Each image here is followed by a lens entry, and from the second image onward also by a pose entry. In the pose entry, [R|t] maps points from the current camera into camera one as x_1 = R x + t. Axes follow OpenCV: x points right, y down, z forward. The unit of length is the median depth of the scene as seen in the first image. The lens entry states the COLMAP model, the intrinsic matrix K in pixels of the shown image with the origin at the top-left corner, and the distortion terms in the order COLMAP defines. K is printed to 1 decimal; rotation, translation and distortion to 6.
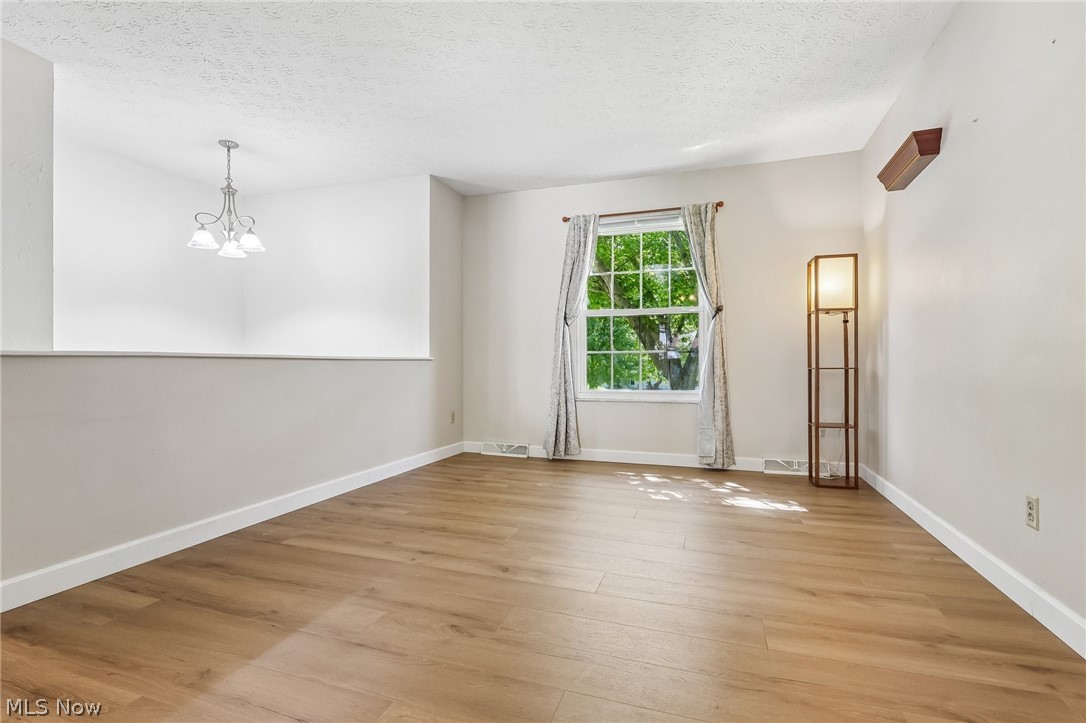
lens RADIAL K [[521.4, 0, 559.8], [0, 521.4, 352.0], [0, 0, 1]] dist [-0.006044, 0.001102]
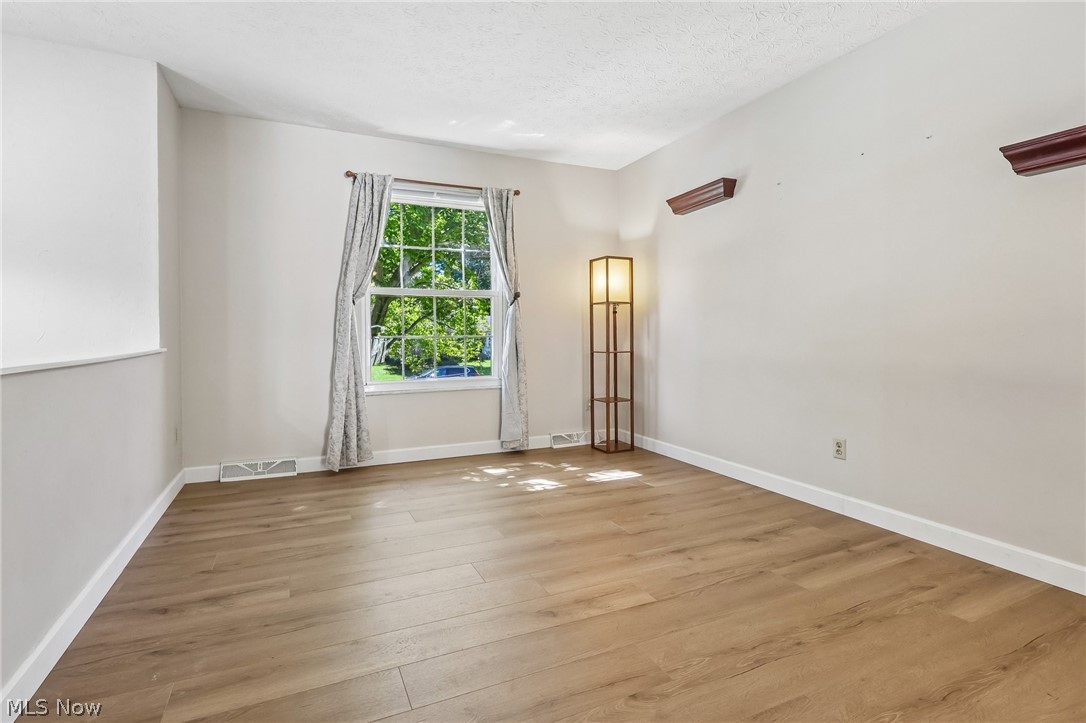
lens RADIAL K [[521.4, 0, 559.0], [0, 521.4, 333.7], [0, 0, 1]] dist [-0.006044, 0.001102]
pose [[0.720486, -0.002885, 0.693464, -0.370263], [-0.011697, 0.999799, 0.016312, -0.026619], [-0.693371, -0.019864, 0.720307, 0.214401]]
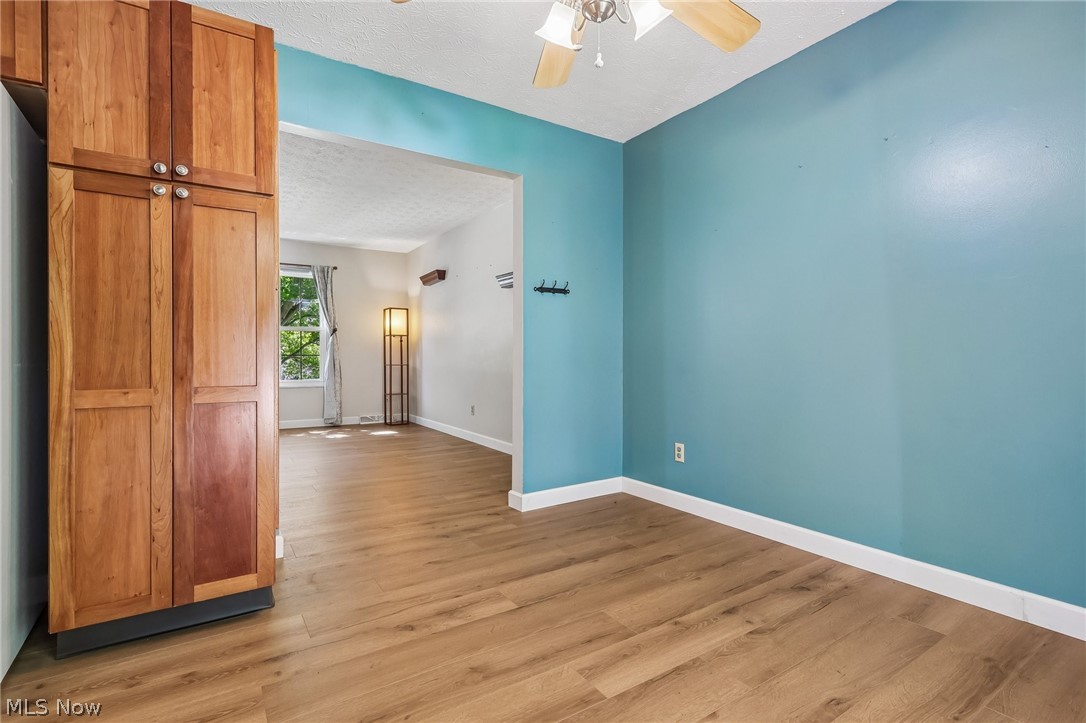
lens RADIAL K [[521.4, 0, 548.2], [0, 521.4, 359.6], [0, 0, 1]] dist [-0.006044, 0.001102]
pose [[0.630291, -0.001531, 0.776357, -0.605950], [-0.019551, 0.999650, 0.017843, -0.033489], [-0.776113, -0.026425, 0.630040, -0.641695]]
